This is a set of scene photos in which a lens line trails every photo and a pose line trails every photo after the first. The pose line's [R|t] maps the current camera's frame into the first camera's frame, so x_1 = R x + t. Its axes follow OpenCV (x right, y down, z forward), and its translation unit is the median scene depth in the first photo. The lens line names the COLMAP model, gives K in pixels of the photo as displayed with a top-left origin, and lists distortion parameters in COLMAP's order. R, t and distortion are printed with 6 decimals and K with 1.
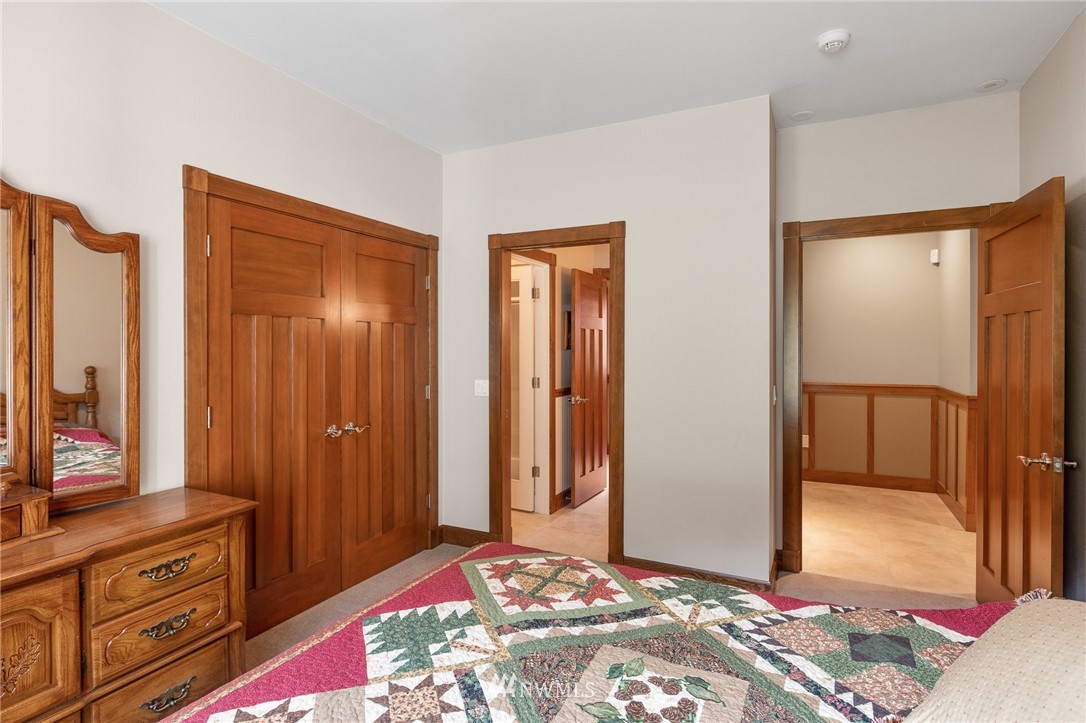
lens RADIAL K [[560.9, 0, 540.5], [0, 560.9, 361.3], [0, 0, 1]] dist [-0.003116, -0.000317]
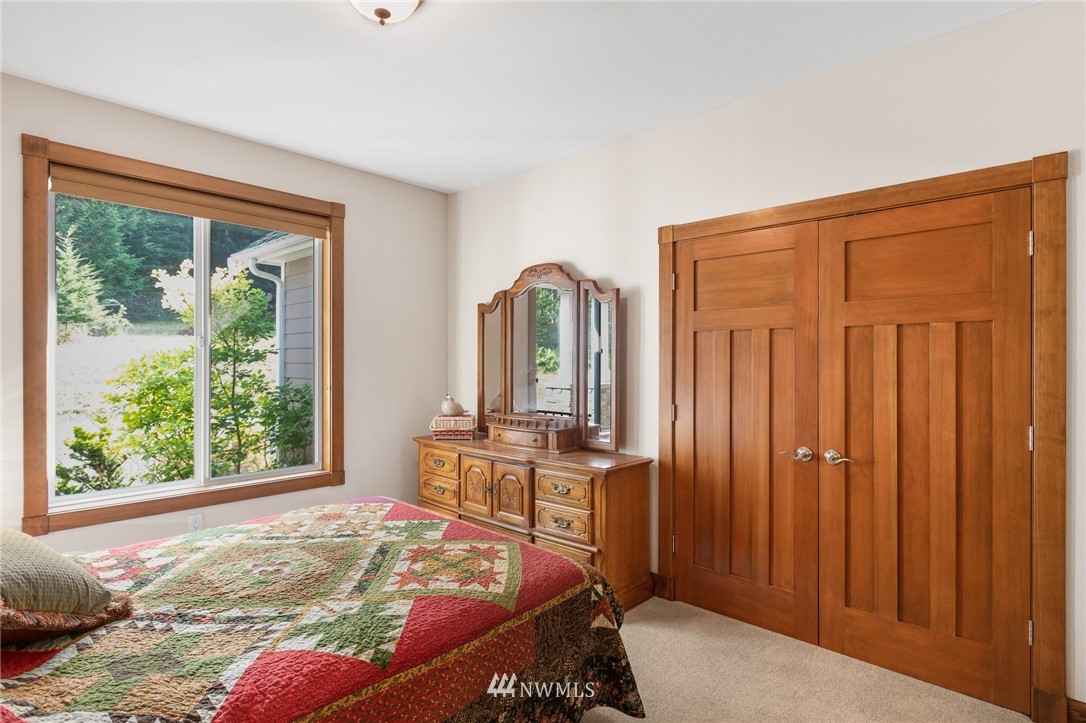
lens RADIAL K [[560.9, 0, 540.5], [0, 560.9, 361.3], [0, 0, 1]] dist [-0.003116, -0.000317]
pose [[-0.294782, -0.002782, -0.955560, 1.099162], [-0.027108, 0.999618, 0.005452, -0.026920], [0.955180, 0.027511, -0.294745, 1.590665]]
